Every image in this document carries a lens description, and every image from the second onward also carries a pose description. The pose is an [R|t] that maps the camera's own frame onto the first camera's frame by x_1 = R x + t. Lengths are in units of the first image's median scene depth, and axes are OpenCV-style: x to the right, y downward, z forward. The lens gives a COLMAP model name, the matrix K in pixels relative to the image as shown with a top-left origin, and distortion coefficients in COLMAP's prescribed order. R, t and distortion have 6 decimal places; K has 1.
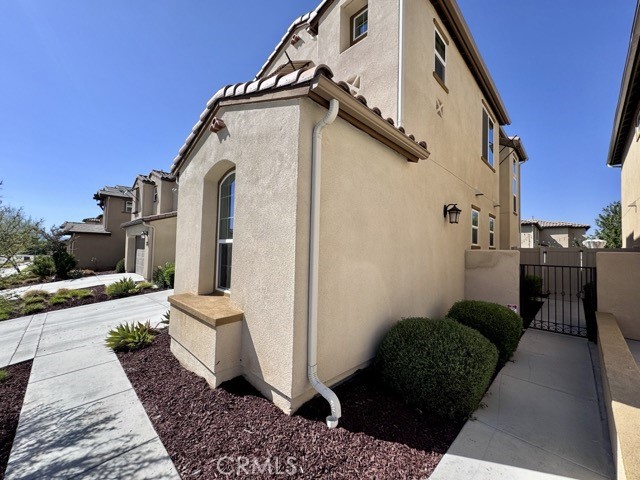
lens RADIAL K [[256.4, 0, 319.9], [0, 256.4, 235.7], [0, 0, 1]] dist [-0.002627, 0.000574]
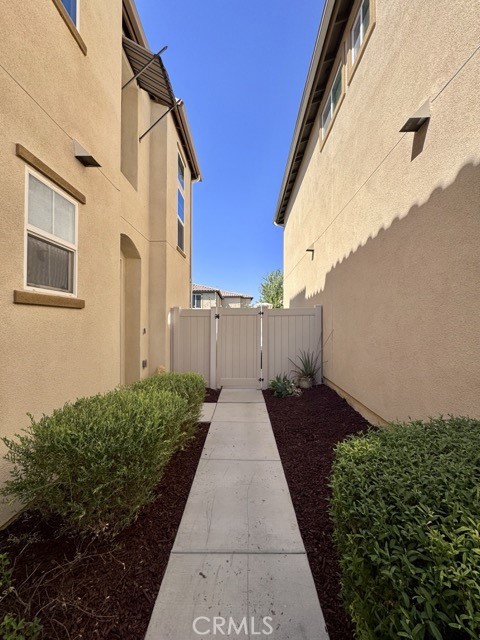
lens RADIAL K [[256.4, 0, 240.0], [0, 256.4, 321.7], [0, 0, 1]] dist [-0.002627, 0.000574]
pose [[0.718188, 0.006716, 0.695817, 0.310997], [-0.058403, 0.997007, 0.050658, 0.026343], [-0.693394, -0.077019, 0.716431, 0.311815]]
